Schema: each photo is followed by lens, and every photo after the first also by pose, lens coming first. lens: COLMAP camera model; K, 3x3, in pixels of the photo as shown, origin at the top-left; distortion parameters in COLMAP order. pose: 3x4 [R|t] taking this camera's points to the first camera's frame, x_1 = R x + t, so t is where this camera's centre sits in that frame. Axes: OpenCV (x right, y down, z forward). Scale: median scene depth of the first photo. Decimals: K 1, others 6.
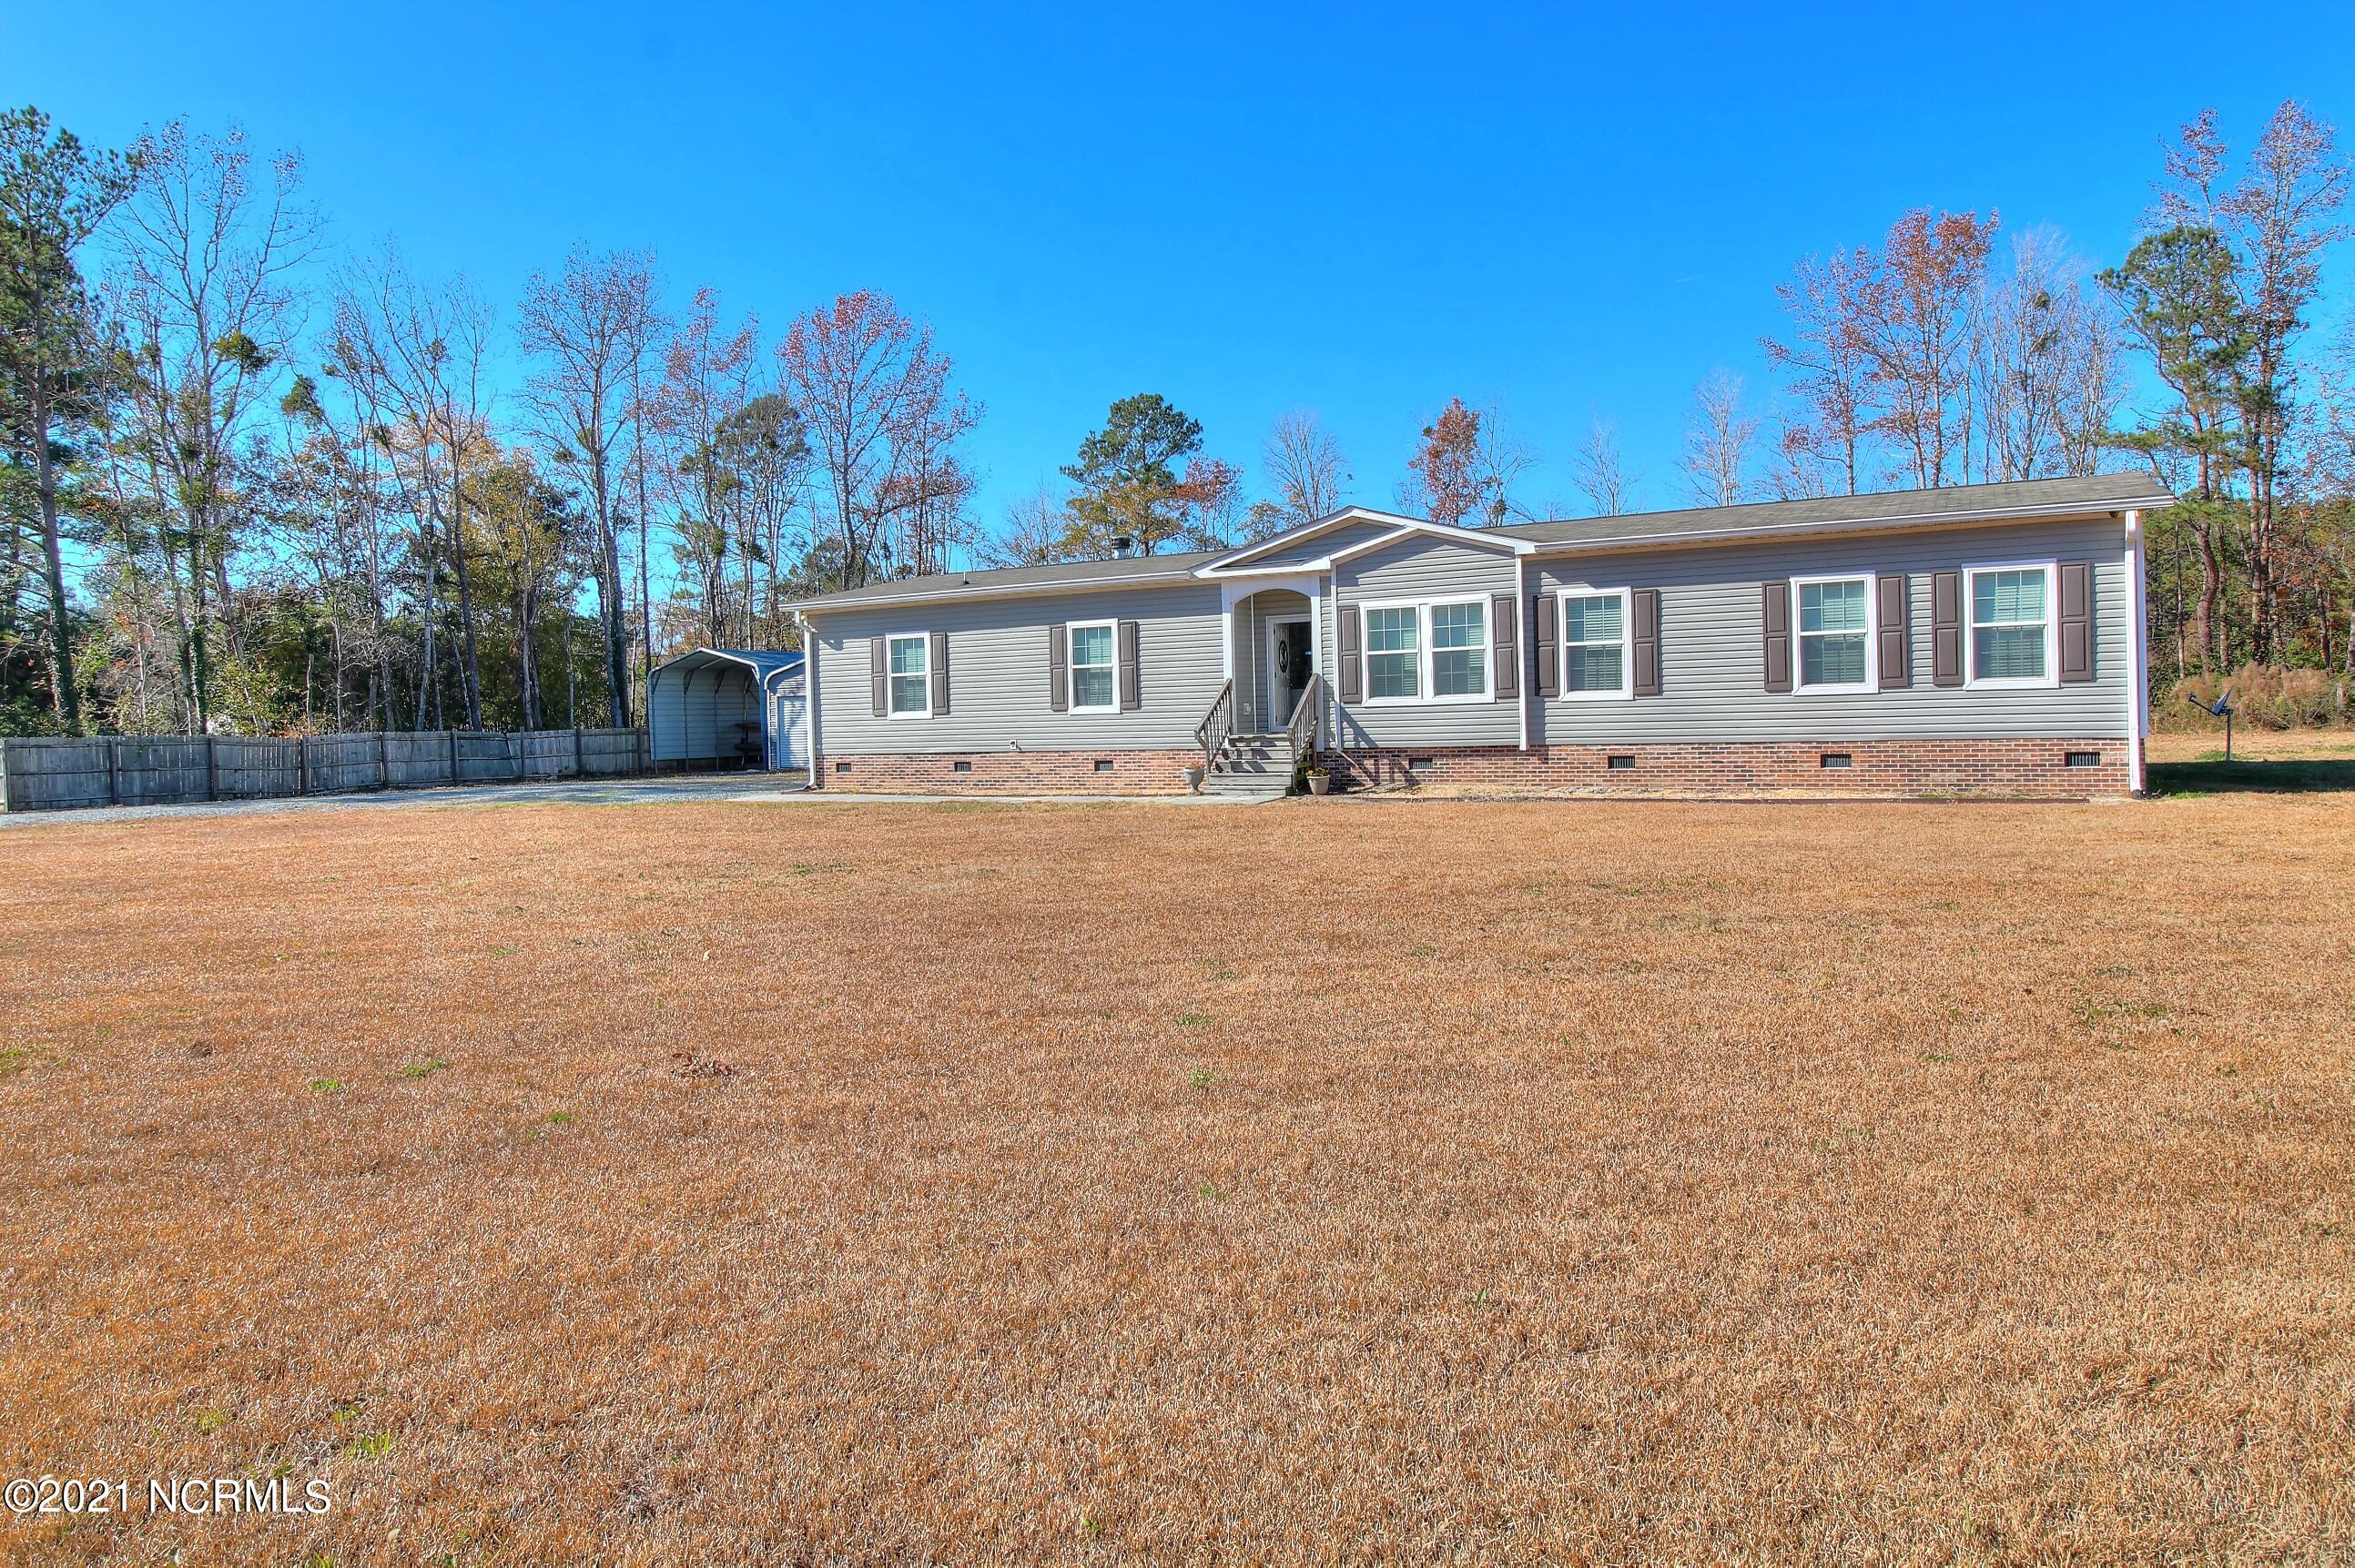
lens RADIAL K [[1476.9, 0, 1189.8], [0, 1476.9, 749.7], [0, 0, 1]] dist [0.000116, -0.003520]
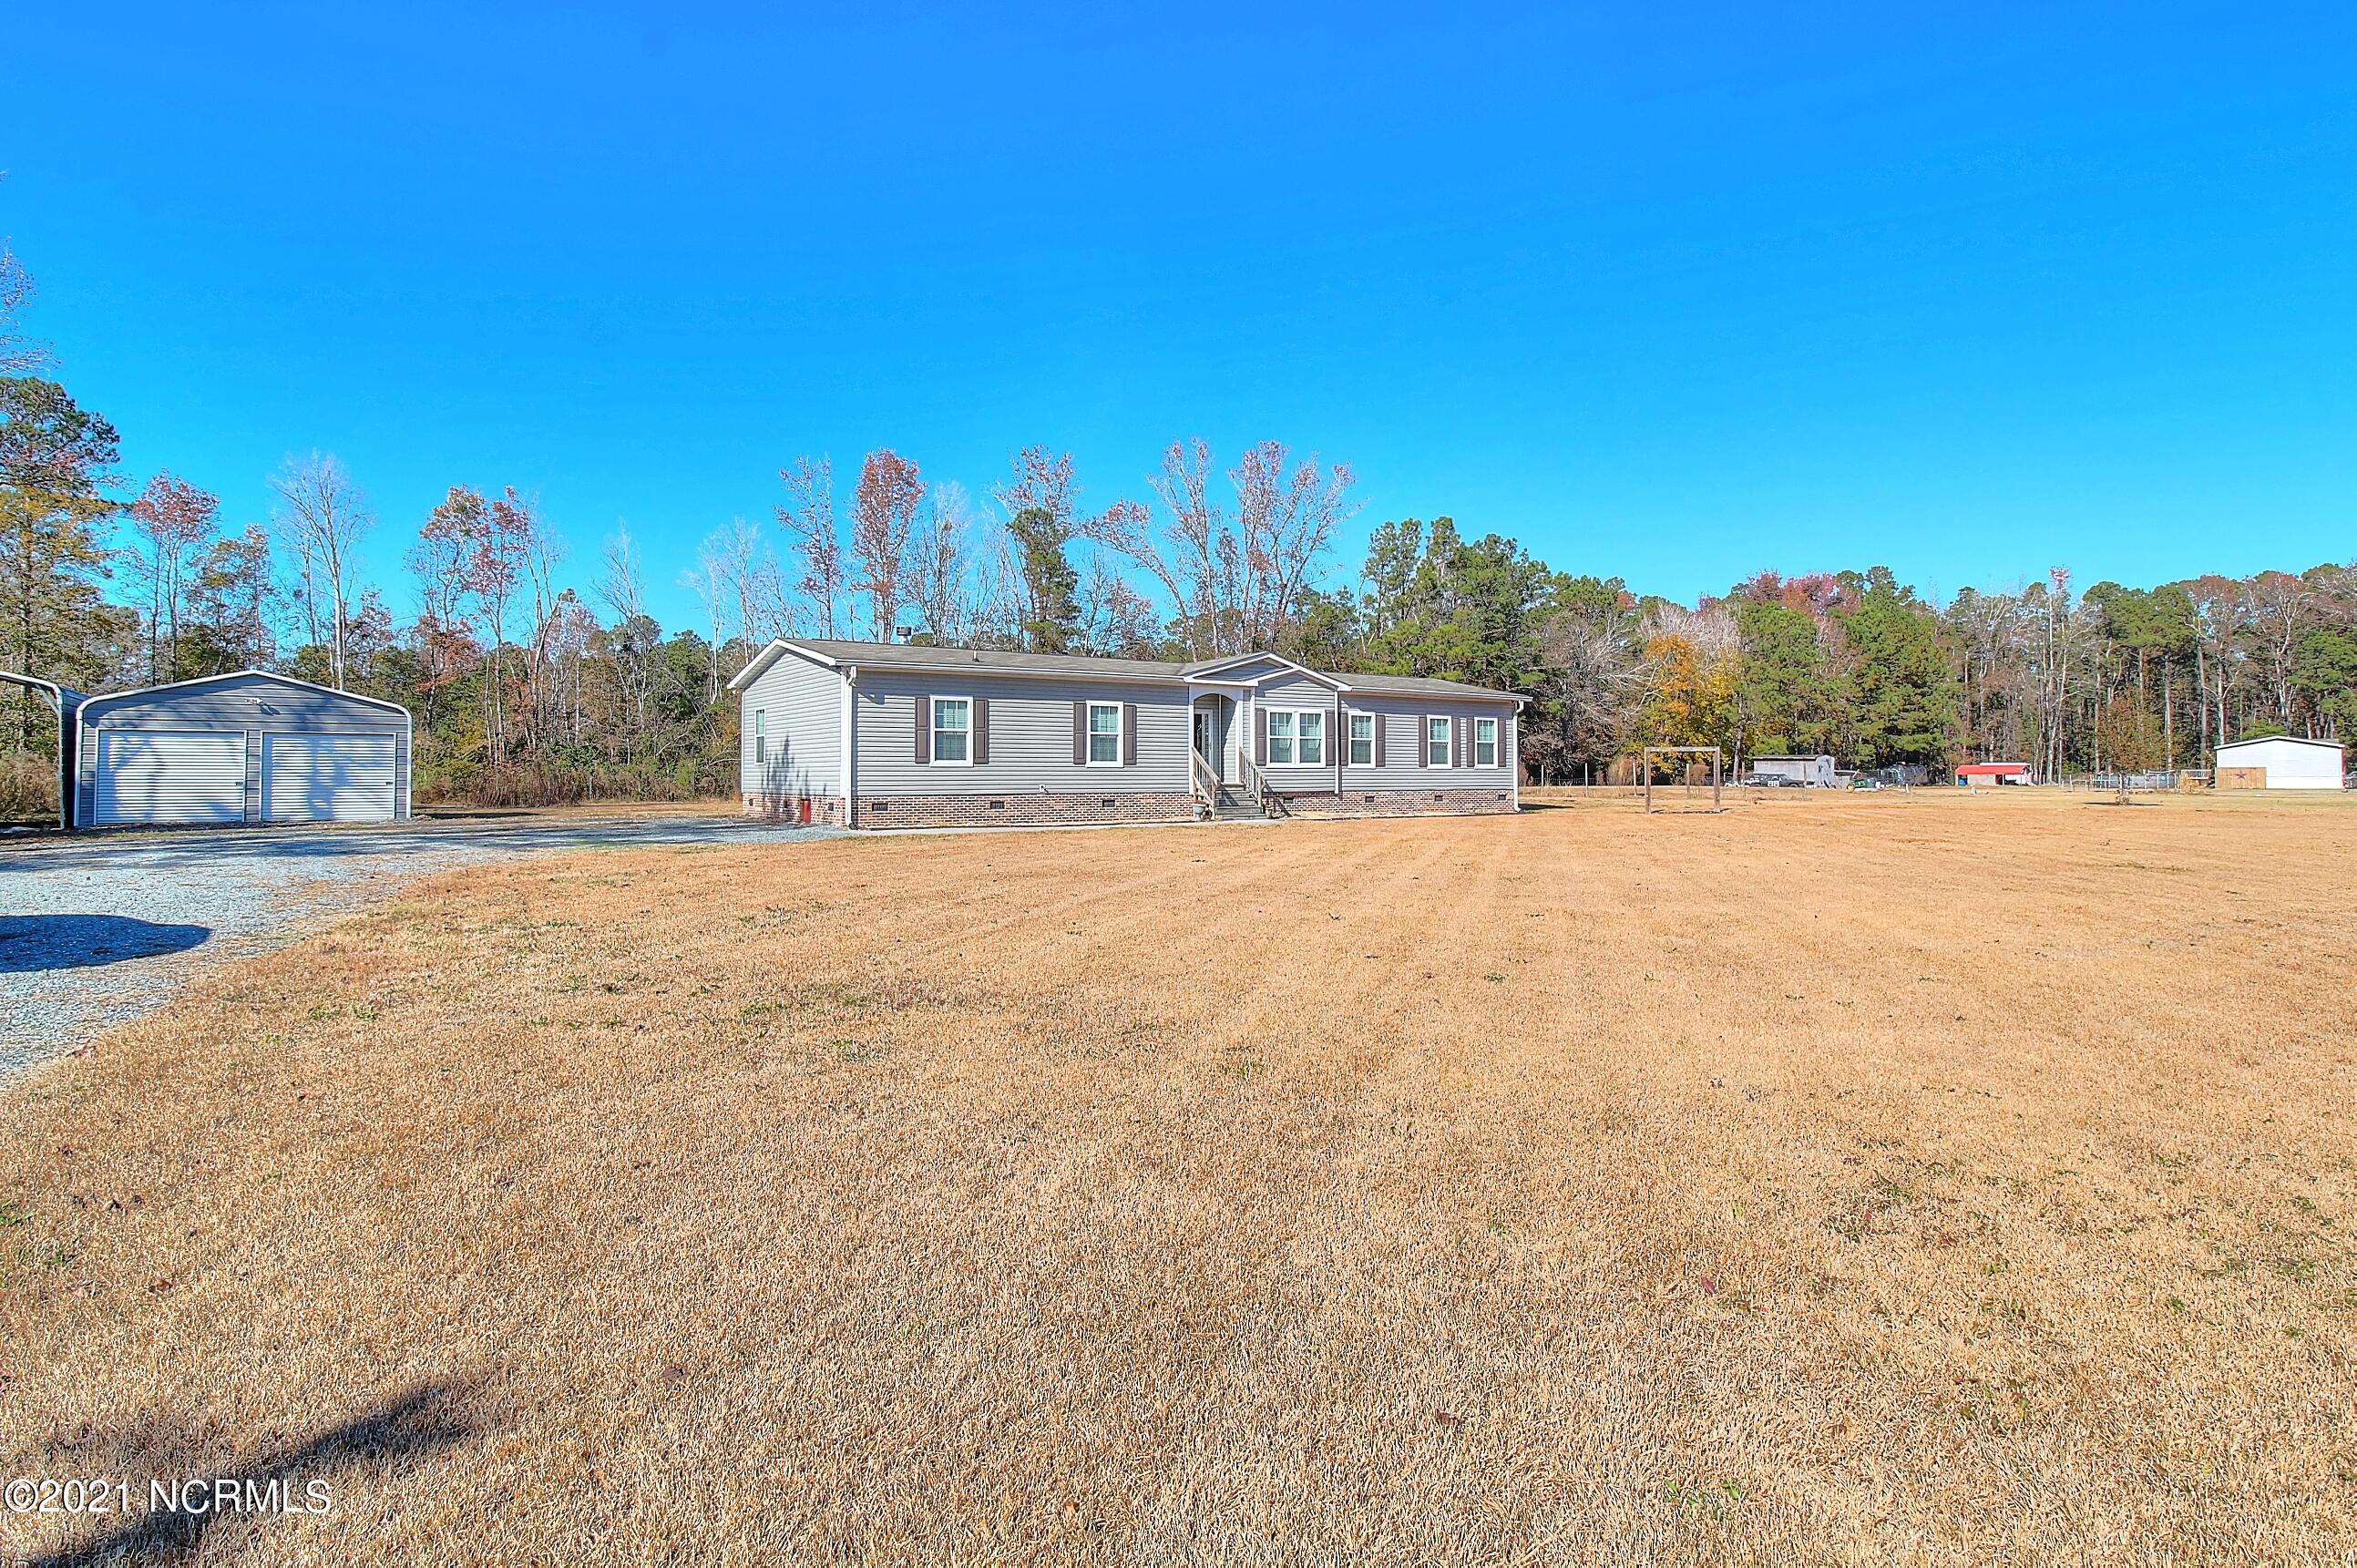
lens RADIAL K [[1205.4, 0, 1178.5], [0, 1205.4, 784.0], [0, 0, 1]] dist [-0.000022, 0.000138]
pose [[0.454285, 0.017660, 0.890681, -1.186531], [0.007688, 0.999689, -0.023743, 0.022429], [-0.890823, 0.017634, 0.454008, 0.460032]]
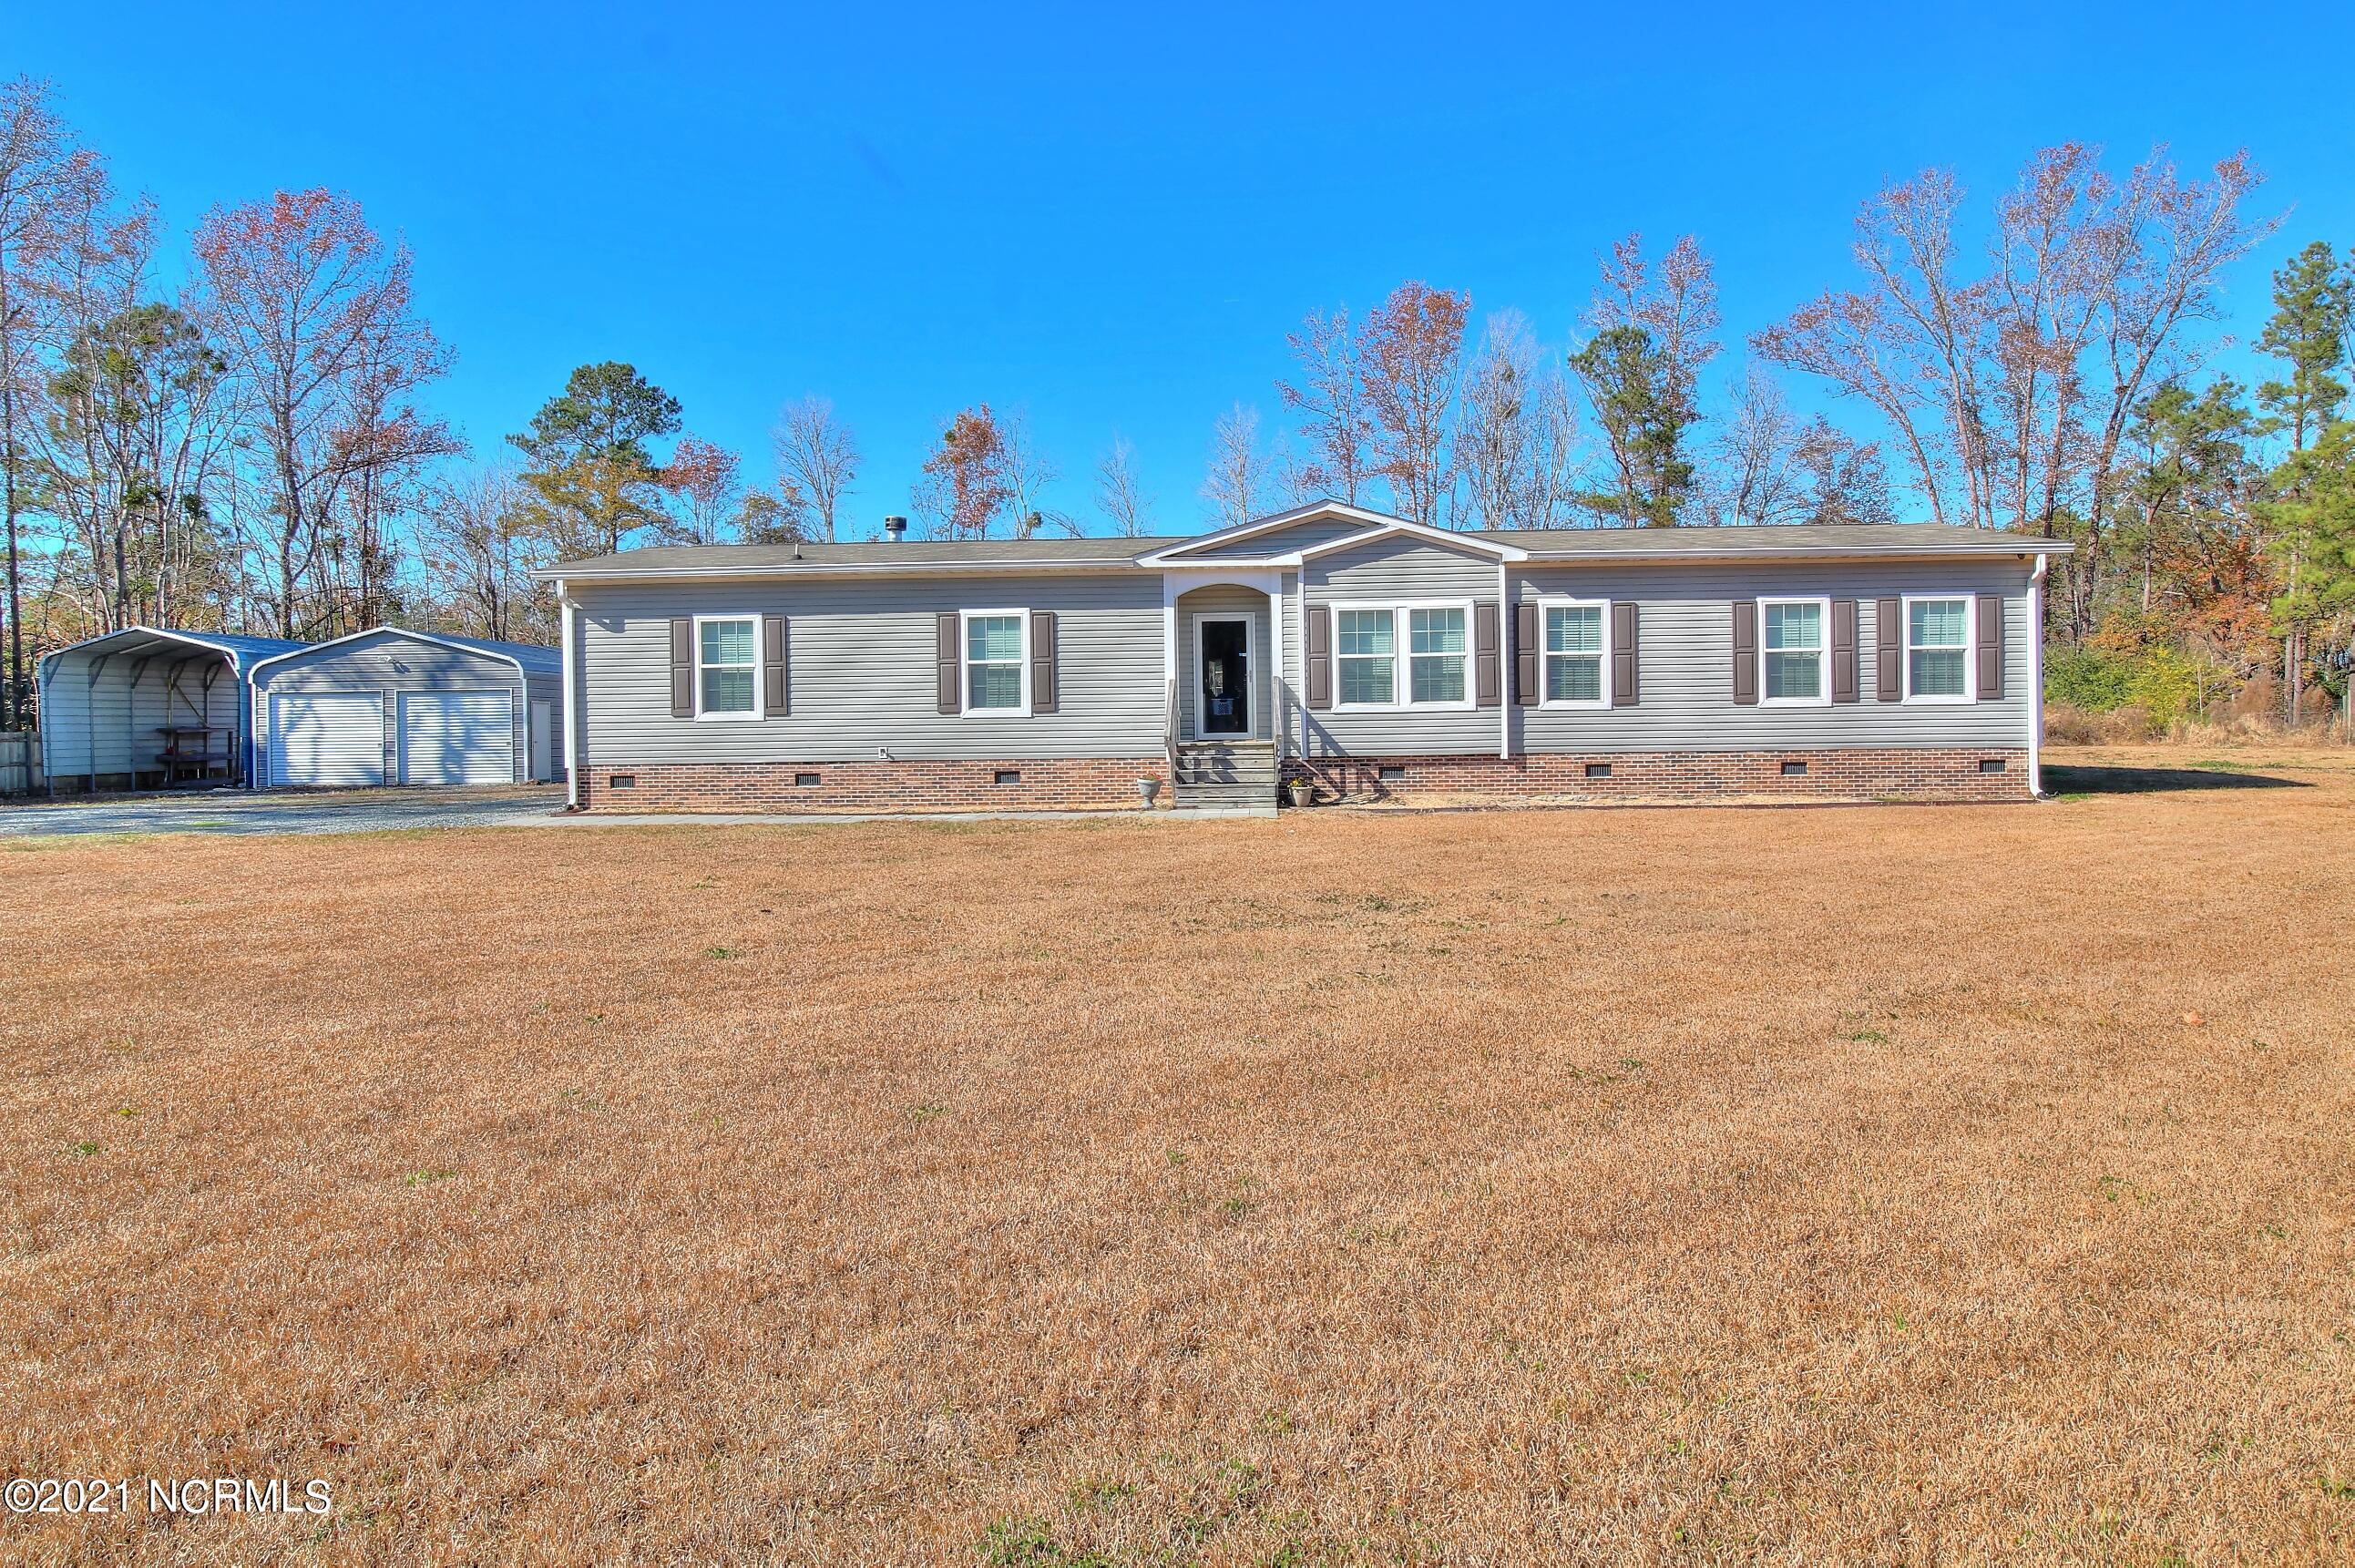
lens RADIAL K [[1477.2, 0, 1189.8], [0, 1477.2, 749.7], [0, 0, 1]] dist [0.000116, -0.003520]
pose [[0.897068, 0.004767, 0.441866, -0.385167], [0.000502, 0.999930, -0.011806, 0.005589], [-0.441892, 0.010812, 0.897003, 0.195546]]
